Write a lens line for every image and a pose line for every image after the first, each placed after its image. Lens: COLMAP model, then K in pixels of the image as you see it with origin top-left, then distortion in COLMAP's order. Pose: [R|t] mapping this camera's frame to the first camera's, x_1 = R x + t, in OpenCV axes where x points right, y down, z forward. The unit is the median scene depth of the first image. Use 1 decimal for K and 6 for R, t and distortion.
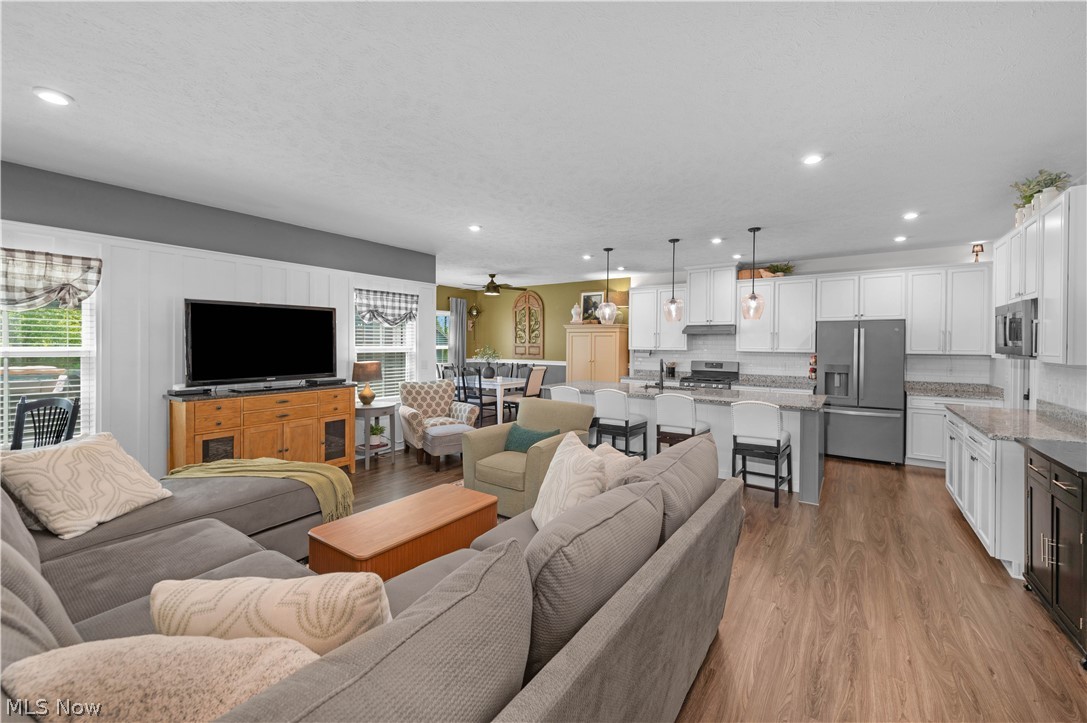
lens RADIAL K [[434.7, 0, 541.1], [0, 434.7, 349.2], [0, 0, 1]] dist [0.007509, -0.001476]
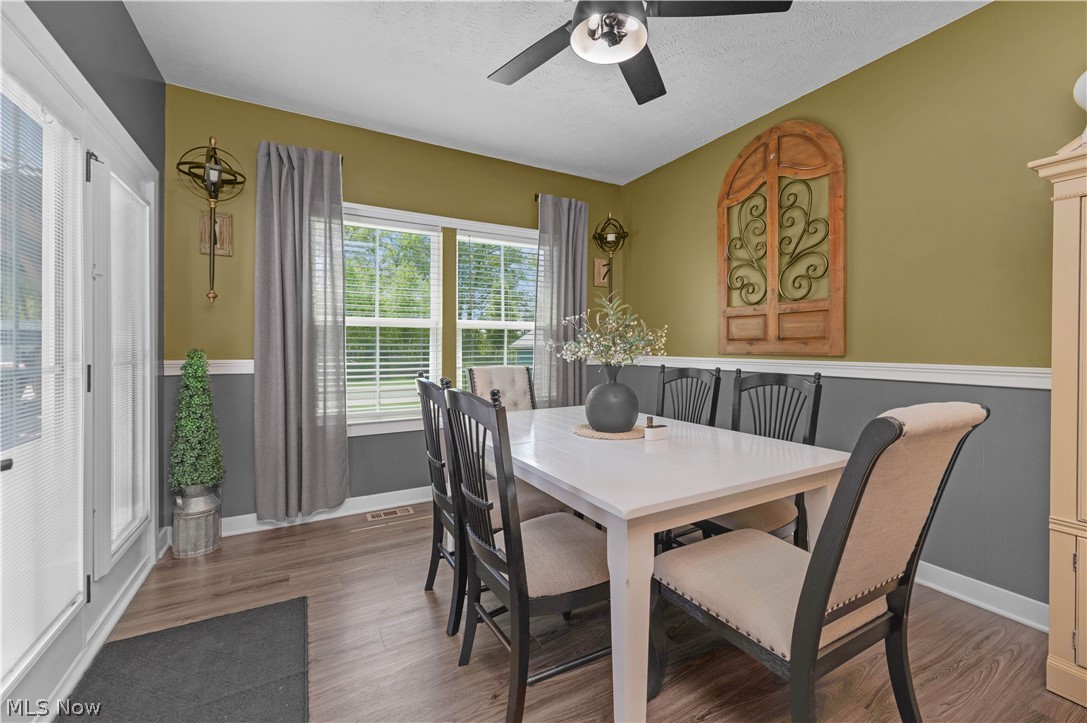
lens RADIAL K [[434.7, 0, 532.4], [0, 434.7, 343.4], [0, 0, 1]] dist [0.007509, -0.001476]
pose [[0.883136, -0.012993, -0.468937, -0.060935], [0.002049, 0.999714, -0.023840, 0.034124], [0.469113, 0.020093, 0.882910, 1.077930]]
